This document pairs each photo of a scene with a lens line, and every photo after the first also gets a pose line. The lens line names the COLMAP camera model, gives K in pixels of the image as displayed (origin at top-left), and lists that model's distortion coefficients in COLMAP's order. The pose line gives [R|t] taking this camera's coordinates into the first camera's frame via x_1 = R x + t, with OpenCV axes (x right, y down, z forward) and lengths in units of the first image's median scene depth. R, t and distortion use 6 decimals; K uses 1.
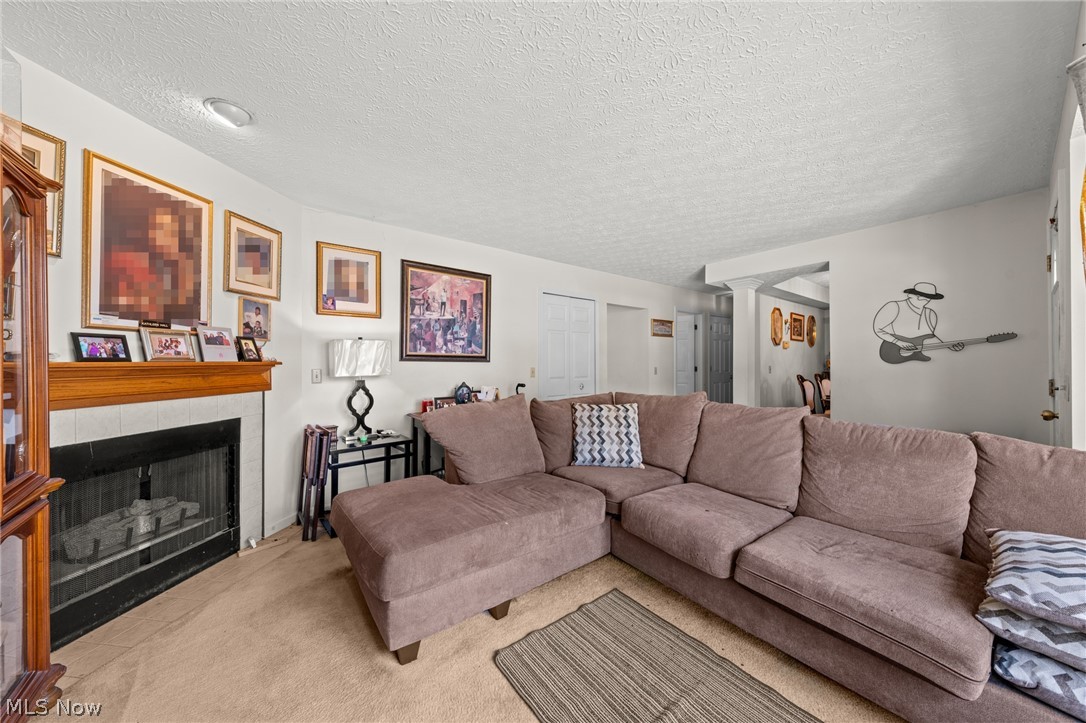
lens RADIAL K [[370.8, 0, 545.9], [0, 370.8, 359.1], [0, 0, 1]] dist [-0.000156, -0.000016]
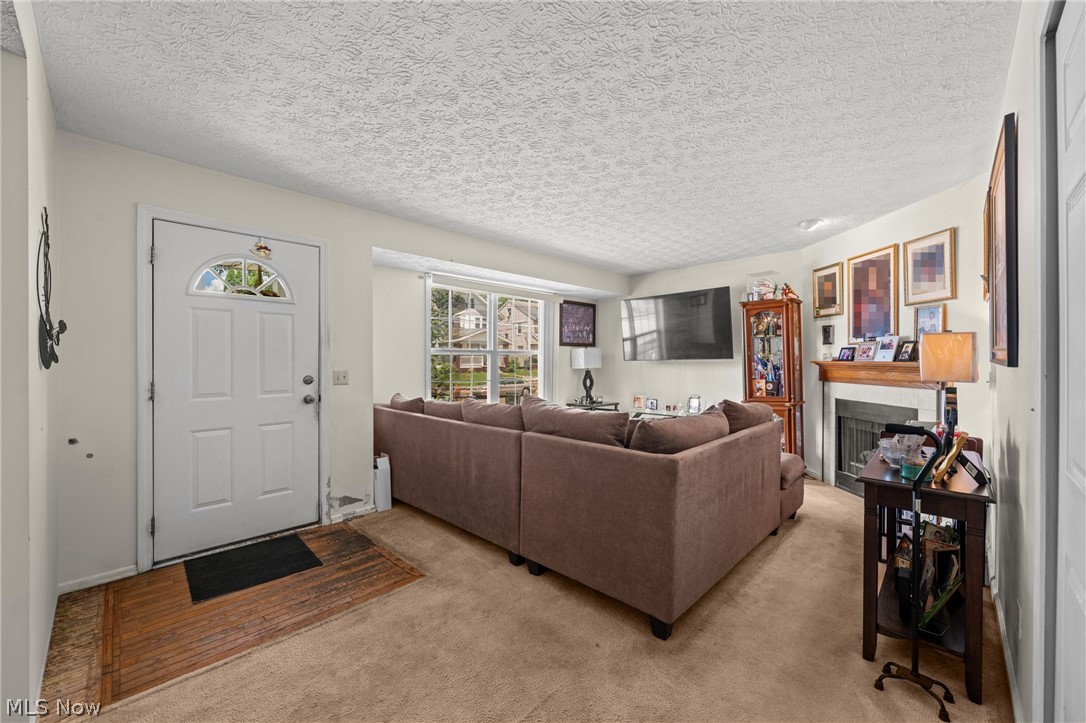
lens RADIAL K [[427.9, 0, 540.9], [0, 427.9, 359.1], [0, 0, 1]] dist [0.000112, 0.000008]
pose [[-0.989366, -0.000876, -0.145445, 0.602165], [-0.000834, 1.000000, -0.000350, -0.000396], [0.145445, -0.000225, -0.989366, 2.295183]]
